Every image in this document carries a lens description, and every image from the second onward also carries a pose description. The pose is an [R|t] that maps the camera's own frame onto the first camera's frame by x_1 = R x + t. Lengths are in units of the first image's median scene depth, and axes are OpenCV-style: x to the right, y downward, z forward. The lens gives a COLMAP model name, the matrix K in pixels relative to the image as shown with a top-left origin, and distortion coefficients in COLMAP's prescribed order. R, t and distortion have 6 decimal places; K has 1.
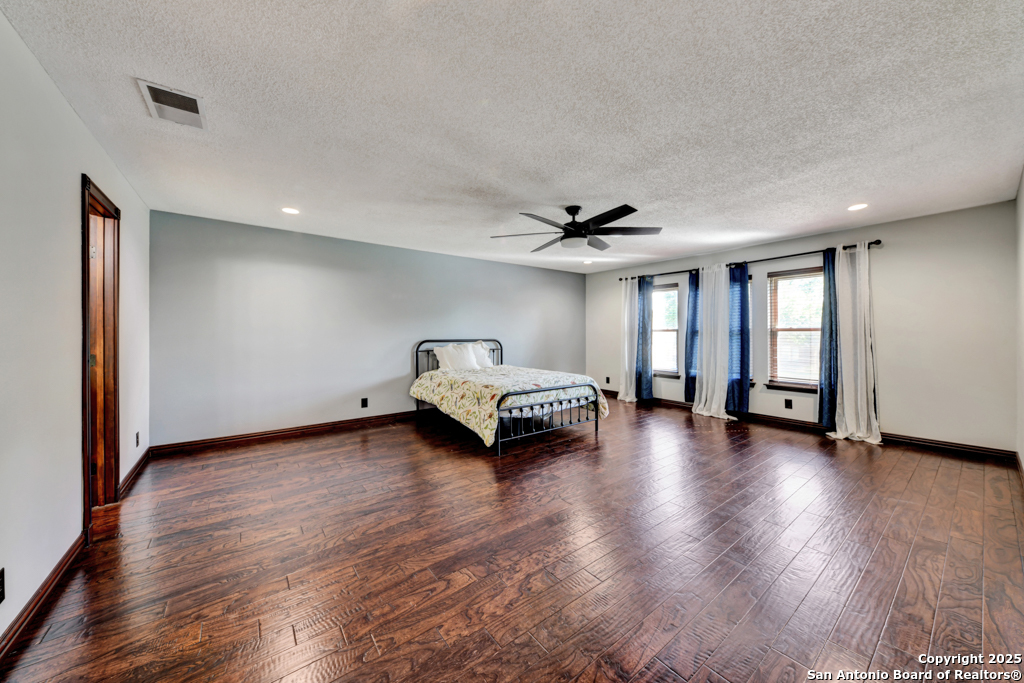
lens RADIAL K [[358.5, 0, 515.4], [0, 358.5, 337.7], [0, 0, 1]] dist [0.000002, -0.000019]
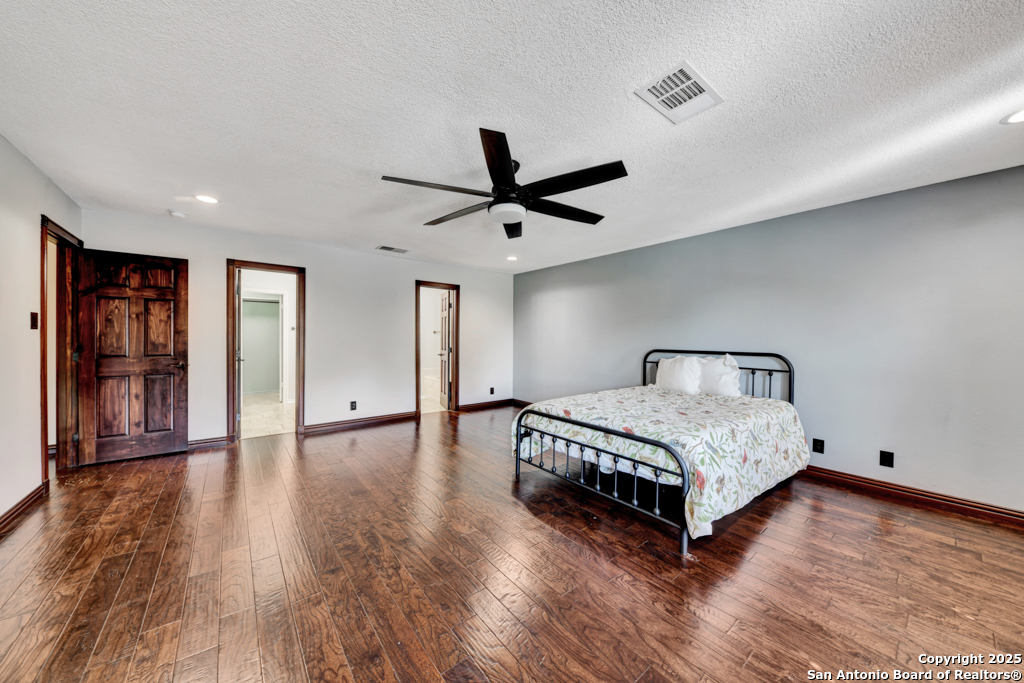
lens RADIAL K [[354.5, 0, 507.4], [0, 354.5, 347.8], [0, 0, 1]] dist [-0.000461, -0.000070]
pose [[-0.001000, 0.023593, -0.999721, 0.696291], [-0.022486, 0.999468, 0.023609, -0.010769], [0.999747, 0.022503, -0.000469, 0.793531]]
